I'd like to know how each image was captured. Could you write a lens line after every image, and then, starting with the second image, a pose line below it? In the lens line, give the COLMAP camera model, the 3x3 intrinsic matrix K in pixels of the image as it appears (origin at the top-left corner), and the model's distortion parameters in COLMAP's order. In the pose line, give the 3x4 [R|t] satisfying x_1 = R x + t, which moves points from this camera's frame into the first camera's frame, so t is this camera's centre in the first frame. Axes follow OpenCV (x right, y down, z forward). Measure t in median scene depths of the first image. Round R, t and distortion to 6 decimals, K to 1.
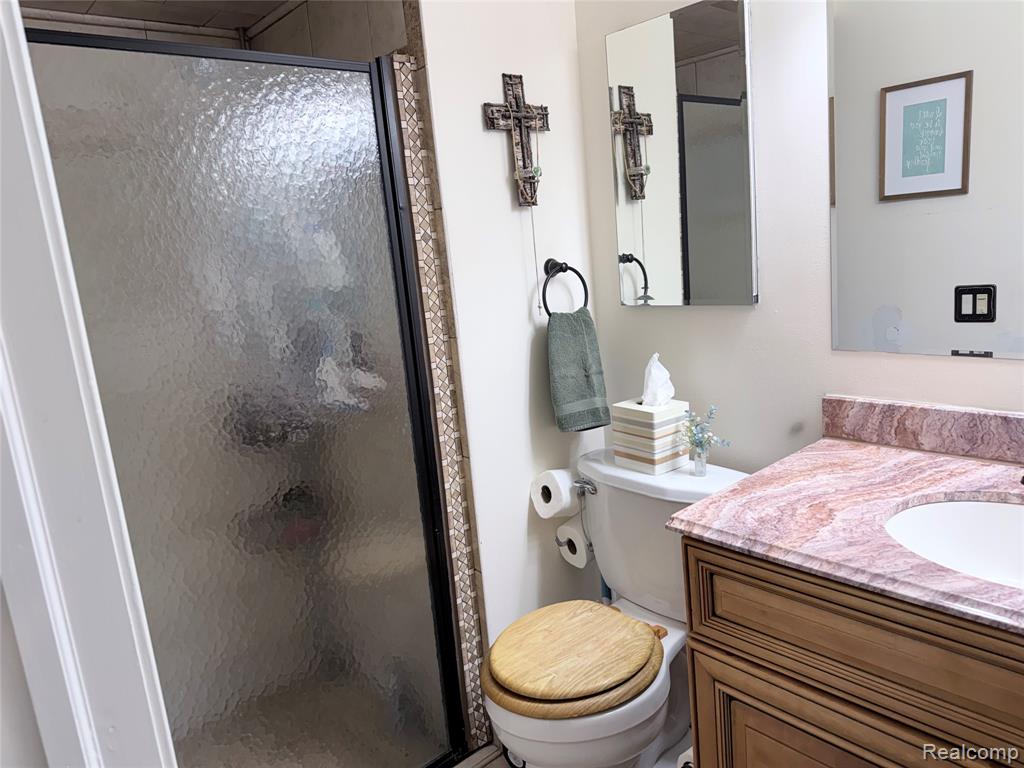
lens RADIAL K [[722.7, 0, 508.5], [0, 722.7, 378.3], [0, 0, 1]] dist [0.071678, -0.090959]
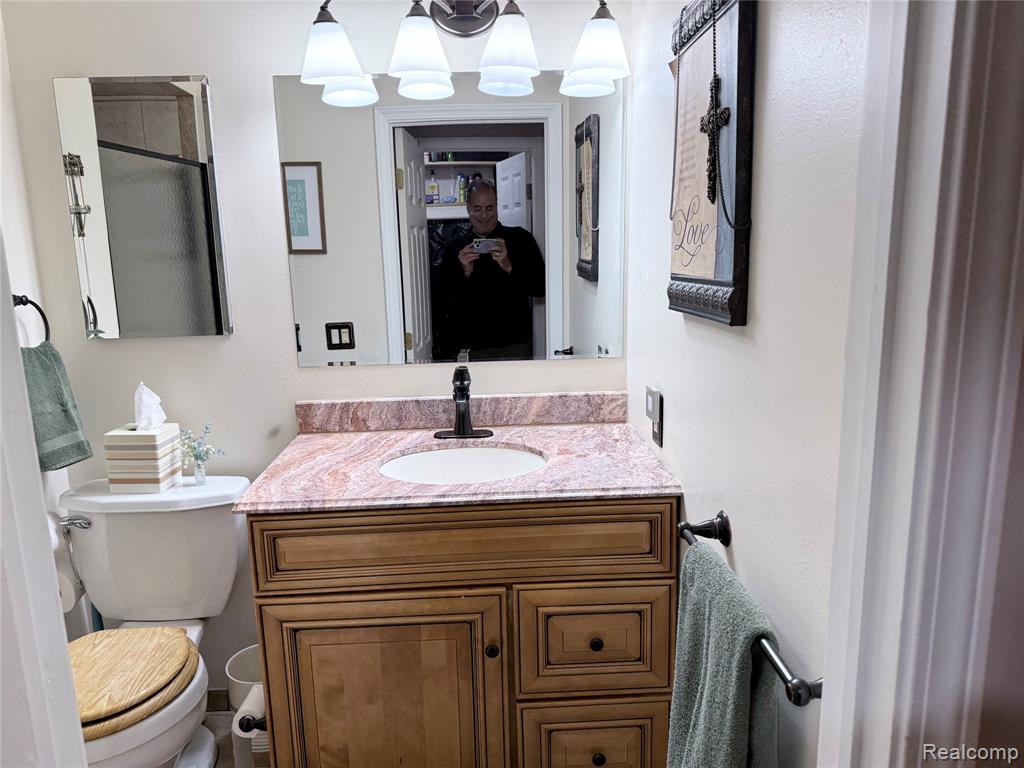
lens RADIAL K [[722.7, 0, 508.5], [0, 722.7, 378.3], [0, 0, 1]] dist [0.071678, -0.090959]
pose [[0.633212, -0.064035, 0.771325, -0.360369], [0.110597, 0.993831, -0.008287, 0.036864], [-0.766036, 0.090553, 0.636388, -0.131649]]
